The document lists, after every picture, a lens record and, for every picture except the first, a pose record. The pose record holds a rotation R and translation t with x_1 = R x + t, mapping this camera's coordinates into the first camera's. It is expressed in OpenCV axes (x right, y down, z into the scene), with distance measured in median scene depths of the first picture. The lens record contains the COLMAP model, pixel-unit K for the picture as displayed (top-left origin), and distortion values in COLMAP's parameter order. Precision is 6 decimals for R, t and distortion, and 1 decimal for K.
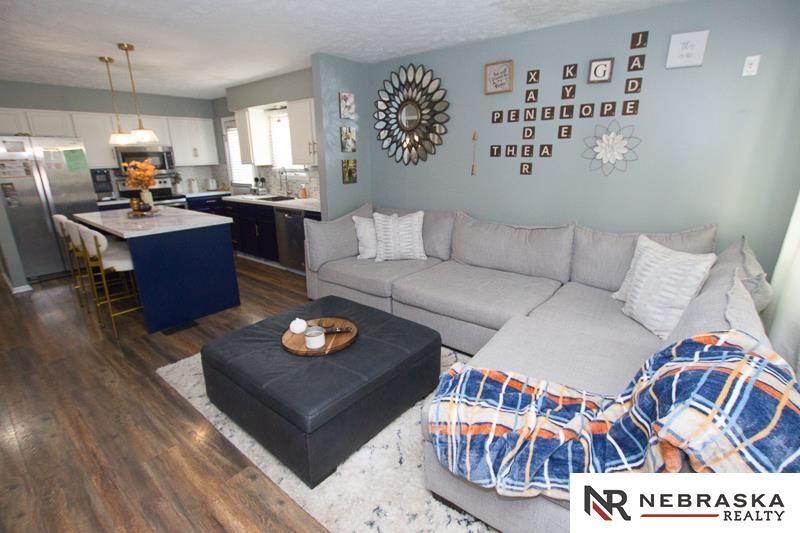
lens RADIAL K [[370.8, 0, 401.2], [0, 370.8, 265.9], [0, 0, 1]] dist [-0.032056, 0.004539]
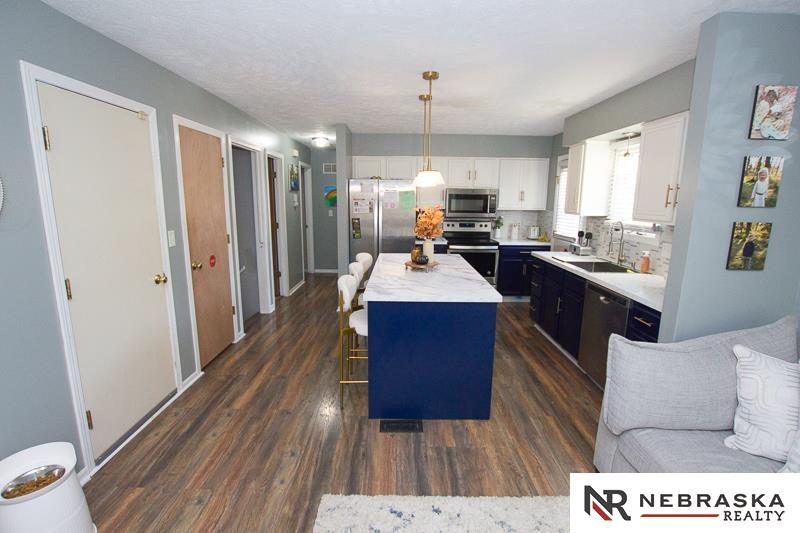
lens RADIAL K [[370.8, 0, 401.2], [0, 370.8, 265.9], [0, 0, 1]] dist [-0.032056, 0.004539]
pose [[0.626592, 0.158080, -0.763147, -0.062648], [-0.237105, 0.971462, 0.006553, -0.130829], [0.742404, 0.176840, 0.646192, 0.377976]]
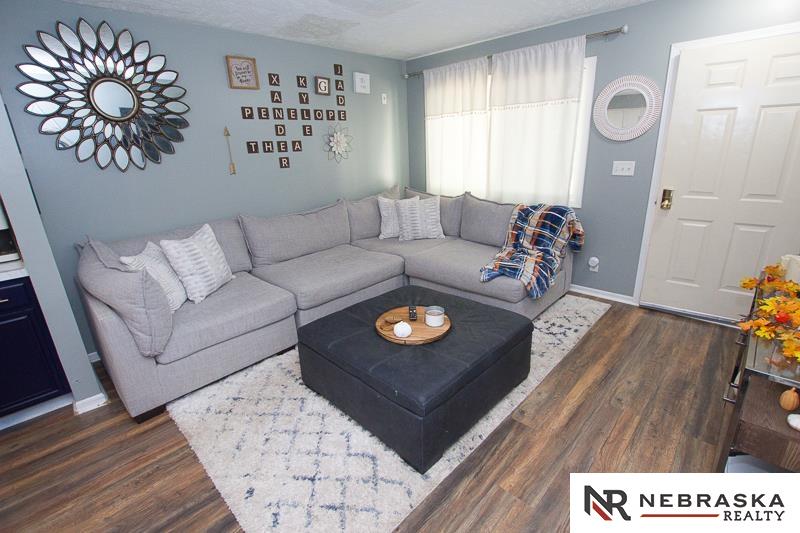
lens RADIAL K [[370.8, 0, 401.2], [0, 370.8, 265.9], [0, 0, 1]] dist [-0.032056, 0.004539]
pose [[0.096698, -0.301053, 0.948692, -0.634697], [0.317678, 0.912640, 0.257232, -0.126635], [-0.943255, 0.276505, 0.183888, 0.453247]]
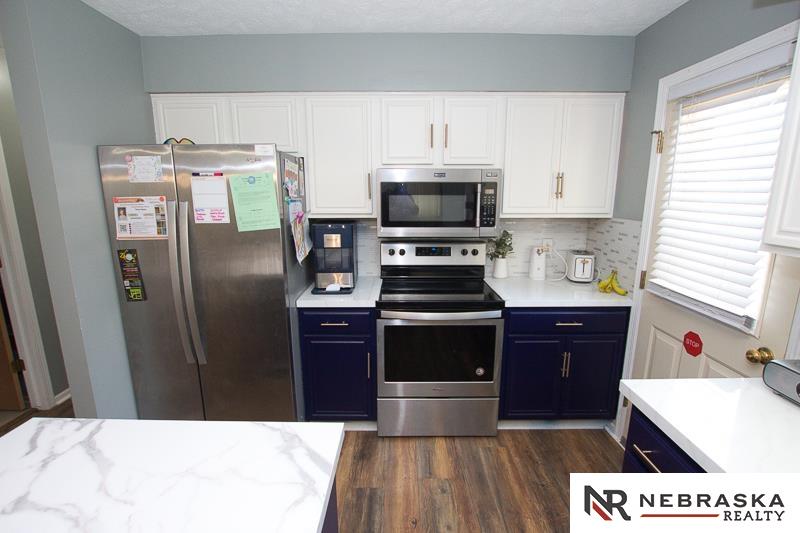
lens RADIAL K [[370.8, 0, 401.2], [0, 370.8, 265.9], [0, 0, 1]] dist [-0.032056, 0.004539]
pose [[0.622827, 0.168124, -0.764082, -0.570437], [-0.228235, 0.973201, 0.028096, -0.321320], [0.748328, 0.156891, 0.644508, 1.027870]]
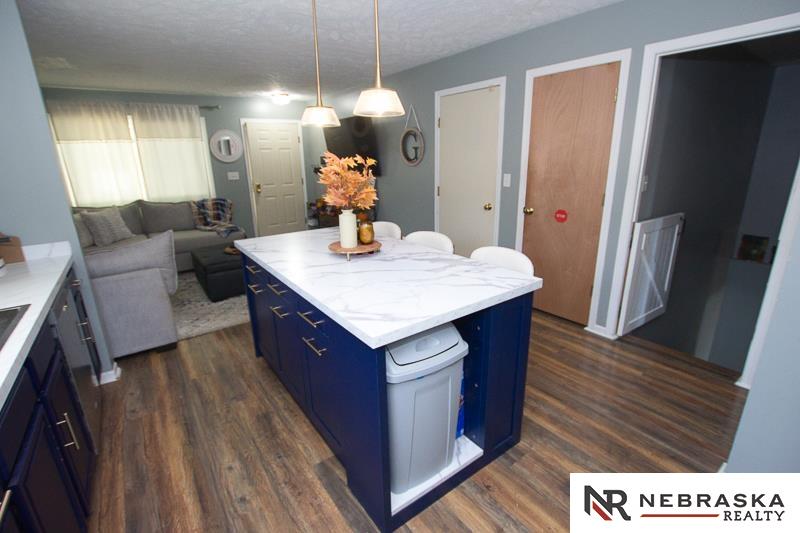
lens RADIAL K [[370.8, 0, 401.2], [0, 370.8, 265.9], [0, 0, 1]] dist [-0.032056, 0.004539]
pose [[-0.965257, -0.044293, 0.257519, -0.871139], [0.103098, 0.841016, 0.531096, -0.396985], [-0.240102, 0.539194, -0.807230, 1.382814]]
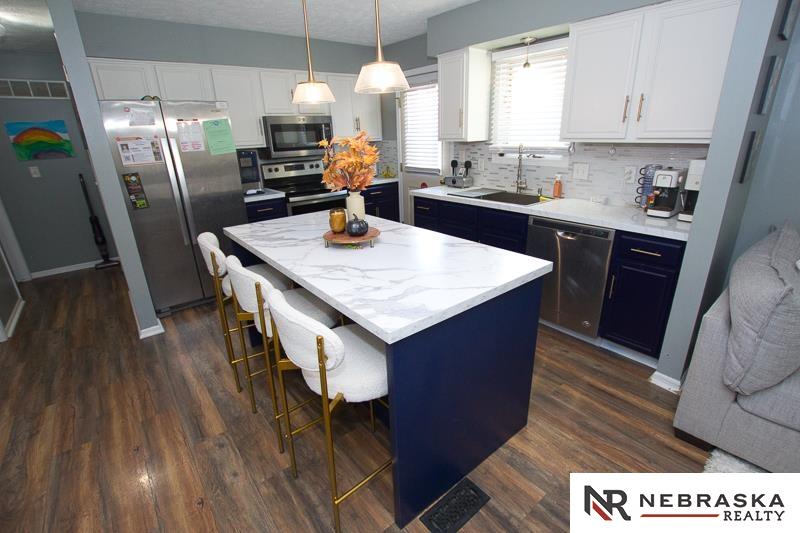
lens RADIAL K [[370.8, 0, 401.2], [0, 370.8, 265.9], [0, 0, 1]] dist [-0.032056, 0.004539]
pose [[0.977136, 0.052853, -0.205940, -0.495046], [-0.039542, 0.996886, 0.068230, -0.134925], [0.208904, -0.058527, 0.976183, 0.467169]]
